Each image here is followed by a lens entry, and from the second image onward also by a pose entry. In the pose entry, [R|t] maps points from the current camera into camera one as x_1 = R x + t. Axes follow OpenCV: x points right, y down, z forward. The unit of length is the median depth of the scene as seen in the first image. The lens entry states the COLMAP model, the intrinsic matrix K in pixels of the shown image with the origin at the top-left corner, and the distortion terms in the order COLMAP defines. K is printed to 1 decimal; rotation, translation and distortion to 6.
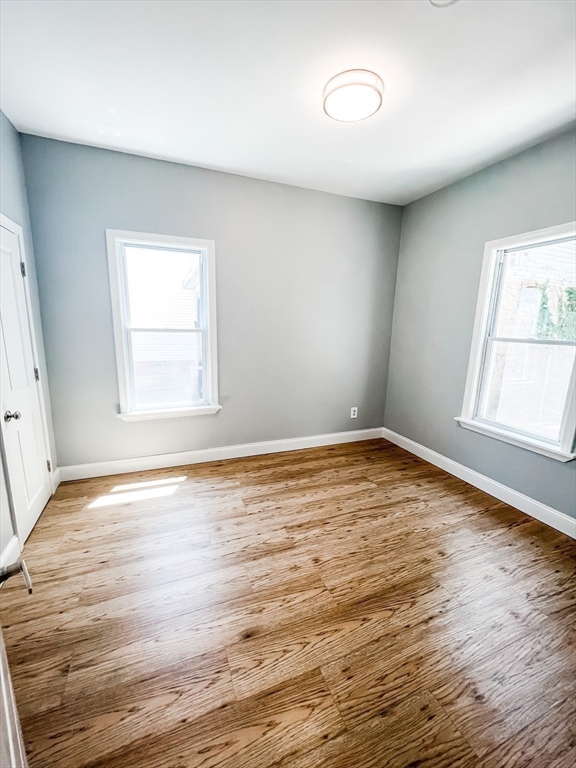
lens RADIAL K [[306.5, 0, 287.0], [0, 306.5, 381.2], [0, 0, 1]] dist [0.000703, 0.000275]
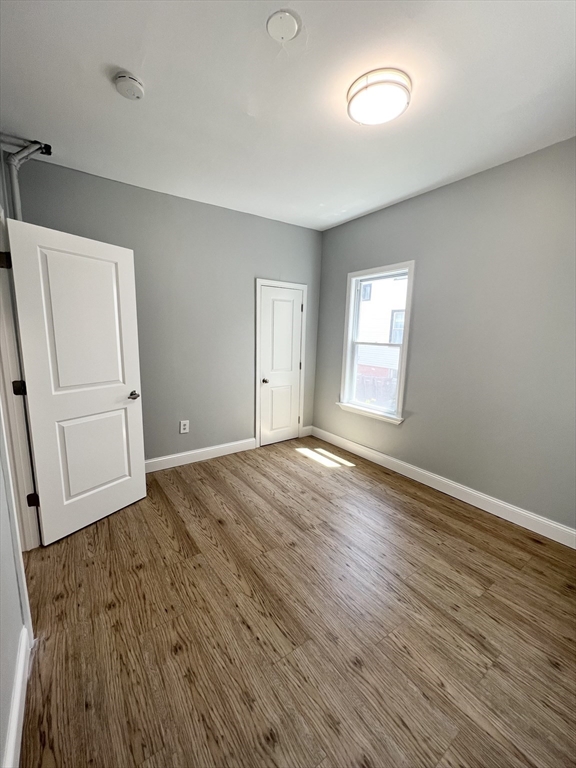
lens RADIAL K [[306.5, 0, 290.1], [0, 306.5, 380.2], [0, 0, 1]] dist [0.000703, 0.000275]
pose [[0.259720, 0.127307, -0.957256, 0.759785], [-0.202960, 0.976328, 0.074777, -0.053565], [0.944115, 0.174863, 0.279410, 0.405918]]
